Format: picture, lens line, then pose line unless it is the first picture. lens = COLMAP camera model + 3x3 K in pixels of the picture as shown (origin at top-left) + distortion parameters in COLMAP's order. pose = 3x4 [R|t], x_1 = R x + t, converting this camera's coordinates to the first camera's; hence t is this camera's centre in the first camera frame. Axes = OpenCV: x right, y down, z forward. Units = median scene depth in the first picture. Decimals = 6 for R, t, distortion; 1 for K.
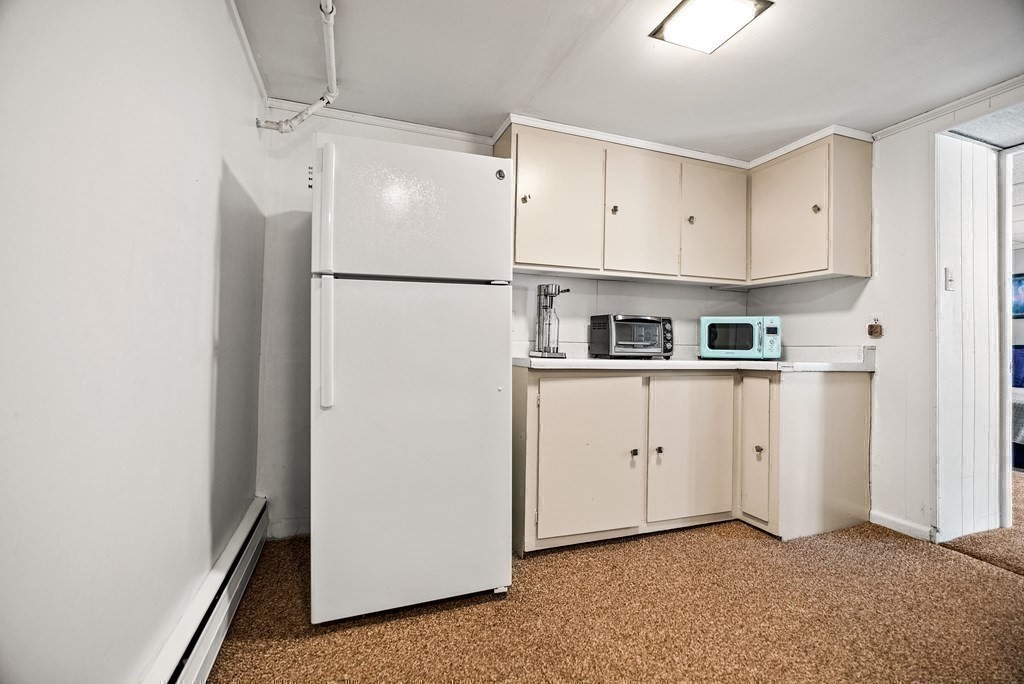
lens RADIAL K [[467.4, 0, 517.0], [0, 467.4, 346.4], [0, 0, 1]] dist [-0.000109, 0.000049]
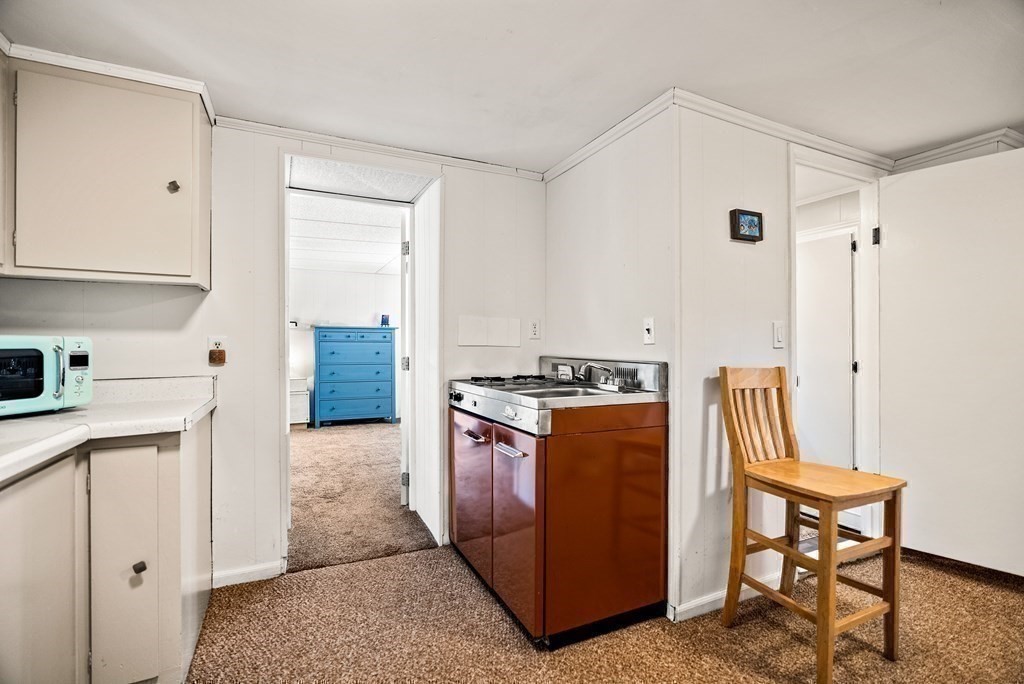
lens RADIAL K [[467.4, 0, 517.0], [0, 467.4, 346.4], [0, 0, 1]] dist [-0.000109, 0.000049]
pose [[-0.107591, -0.021931, 0.993953, -0.114031], [-0.001784, 0.999759, 0.021865, -0.071867], [-0.994194, 0.000579, -0.107604, 0.565116]]
